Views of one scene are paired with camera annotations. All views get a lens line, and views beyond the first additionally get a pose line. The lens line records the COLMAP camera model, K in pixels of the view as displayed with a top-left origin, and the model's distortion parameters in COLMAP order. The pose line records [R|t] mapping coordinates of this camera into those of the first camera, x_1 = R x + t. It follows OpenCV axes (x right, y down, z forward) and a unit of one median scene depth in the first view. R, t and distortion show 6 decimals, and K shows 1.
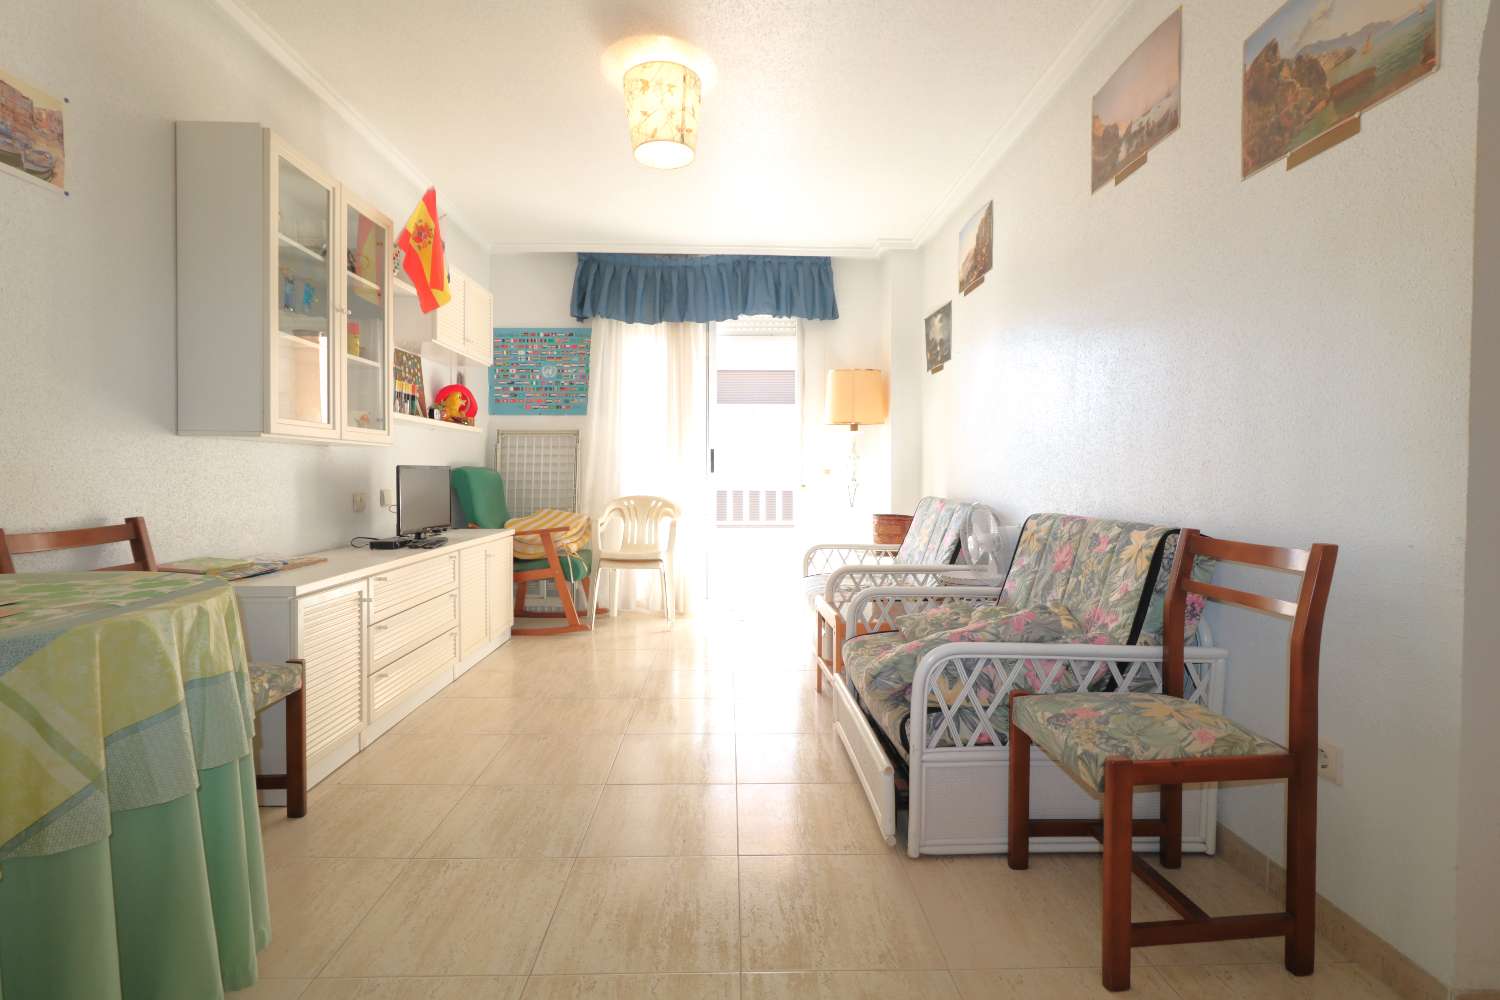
lens RADIAL K [[684.0, 0, 749.5], [0, 684.0, 478.3], [0, 0, 1]] dist [-0.001511, -0.001133]
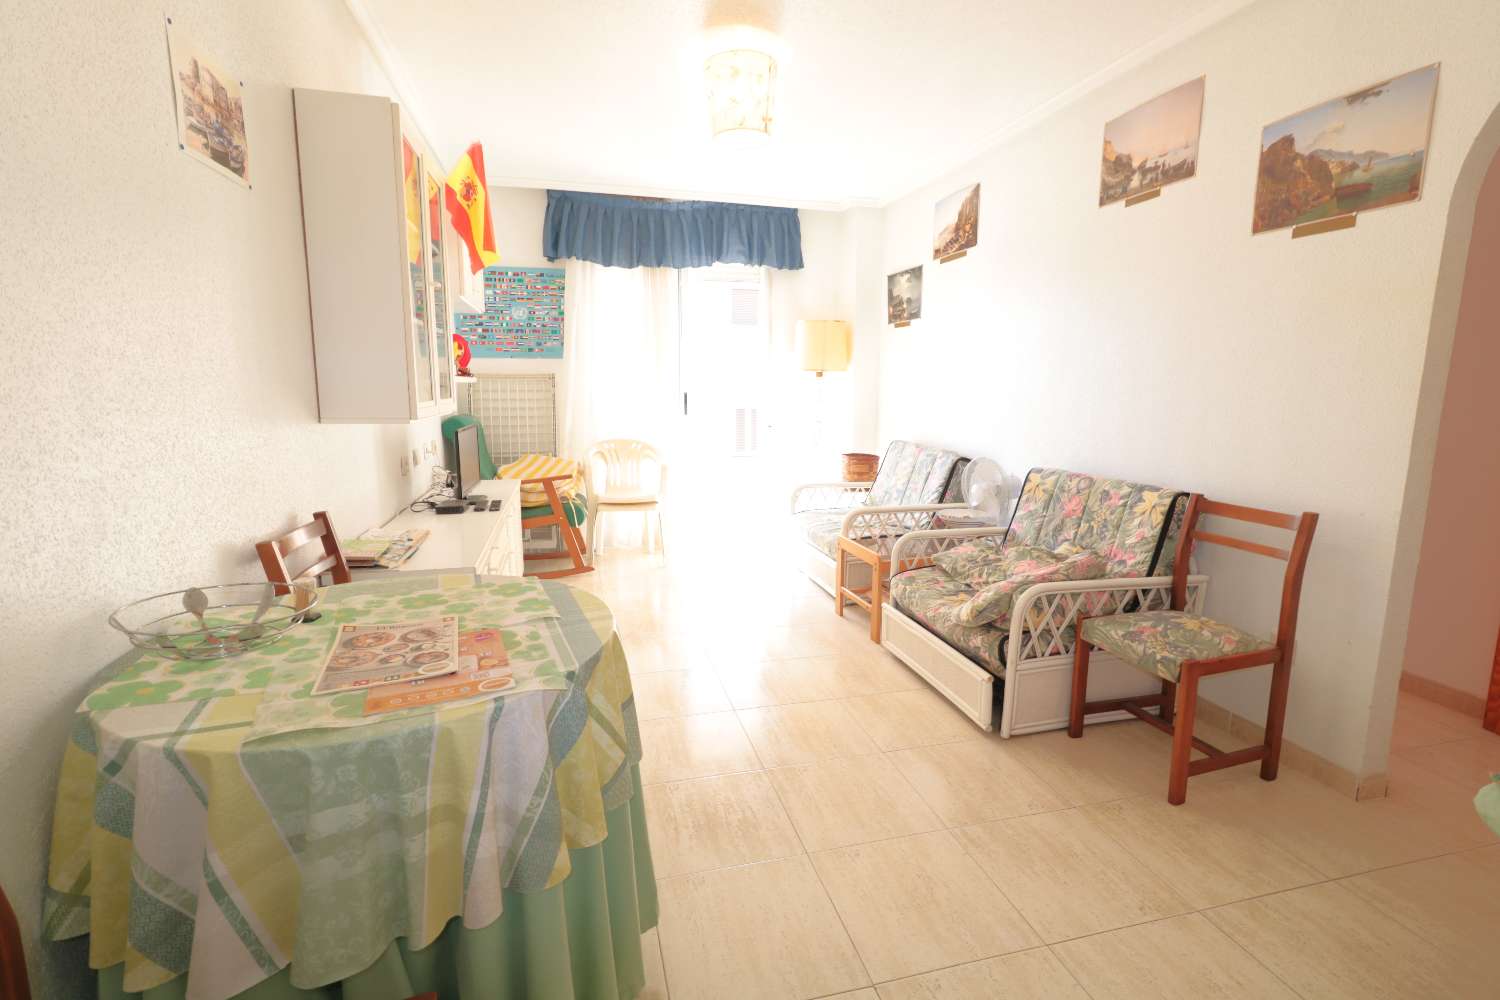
lens RADIAL K [[684.0, 0, 749.5], [0, 684.0, 478.3], [0, 0, 1]] dist [-0.001511, -0.001133]
pose [[0.974664, -0.029610, 0.221708, -0.446497], [0.000303, 0.991373, 0.131071, -0.113012], [-0.223676, -0.127682, 0.966264, -0.110988]]
